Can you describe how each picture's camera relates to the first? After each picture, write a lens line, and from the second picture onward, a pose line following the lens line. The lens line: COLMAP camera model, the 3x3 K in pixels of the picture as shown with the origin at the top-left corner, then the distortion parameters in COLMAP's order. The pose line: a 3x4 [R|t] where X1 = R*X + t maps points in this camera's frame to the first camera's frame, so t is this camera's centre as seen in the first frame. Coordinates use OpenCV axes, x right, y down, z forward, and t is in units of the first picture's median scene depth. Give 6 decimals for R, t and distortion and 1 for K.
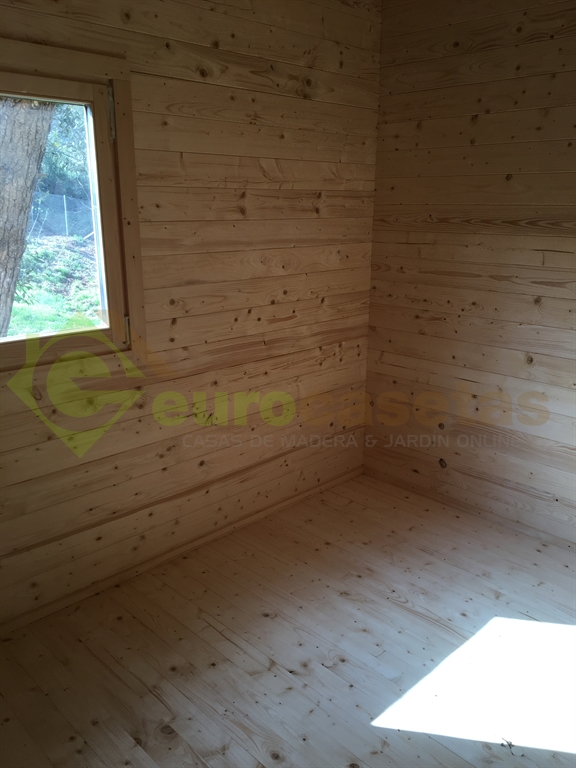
lens RADIAL K [[648.0, 0, 288.0], [0, 648.0, 384.0], [0, 0, 1]] dist [0.086465, -0.114051]
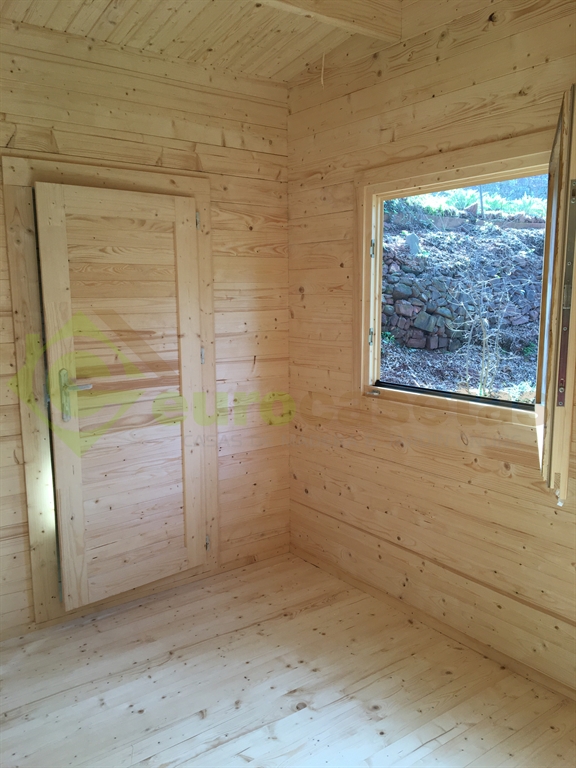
lens RADIAL K [[648.0, 0, 288.0], [0, 648.0, 384.0], [0, 0, 1]] dist [0.086465, -0.114051]
pose [[-0.136900, 0.137125, -0.981048, 0.832437], [-0.264898, 0.949236, 0.169644, -0.203400], [0.954509, 0.283102, -0.093626, 0.850330]]
